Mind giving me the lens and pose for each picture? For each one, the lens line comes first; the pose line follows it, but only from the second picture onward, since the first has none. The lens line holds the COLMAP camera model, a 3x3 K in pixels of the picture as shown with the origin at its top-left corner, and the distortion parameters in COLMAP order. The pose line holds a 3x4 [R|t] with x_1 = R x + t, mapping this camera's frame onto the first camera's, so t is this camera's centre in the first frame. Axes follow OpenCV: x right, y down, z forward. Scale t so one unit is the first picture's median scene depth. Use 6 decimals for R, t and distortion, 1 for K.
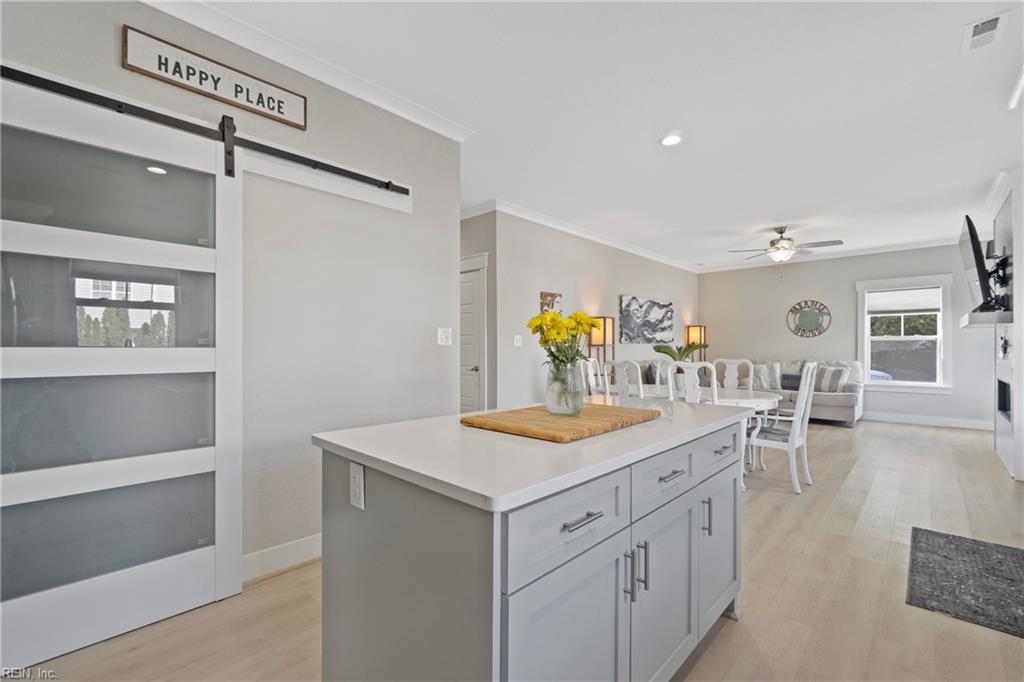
lens RADIAL K [[442.6, 0, 507.0], [0, 442.6, 343.4], [0, 0, 1]] dist [0.001746, 0.000243]
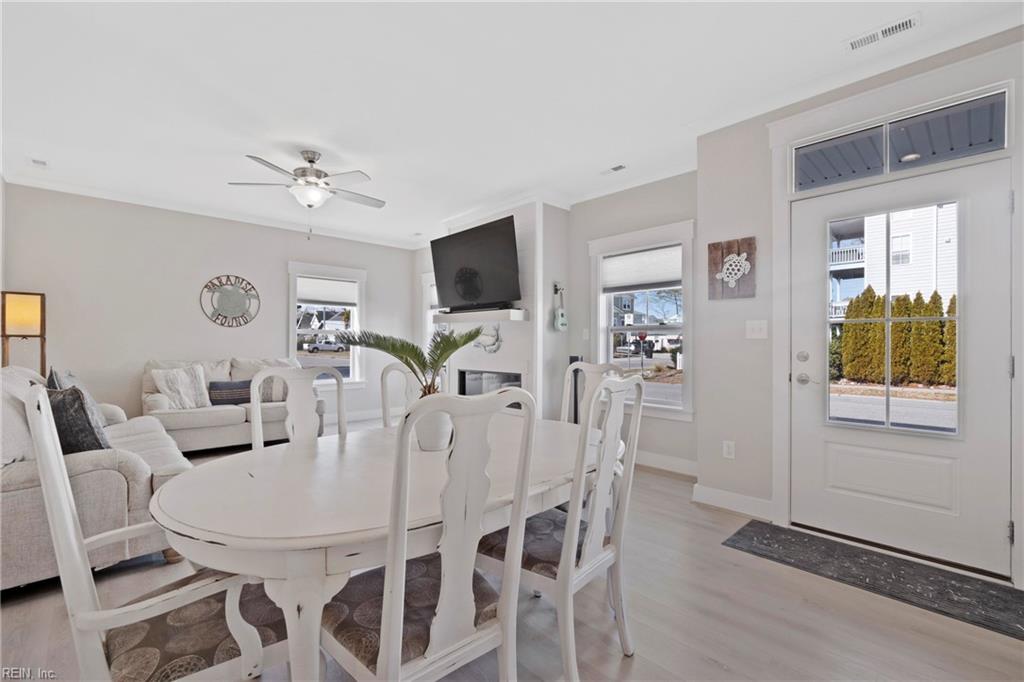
lens RADIAL K [[442.6, 0, 516.9], [0, 442.6, 343.1], [0, 0, 1]] dist [0.001746, 0.000243]
pose [[0.065650, 0.003489, 0.997837, 0.001624], [-0.012250, 0.999921, -0.002691, 0.009323], [-0.997768, -0.012047, 0.065687, 0.568020]]
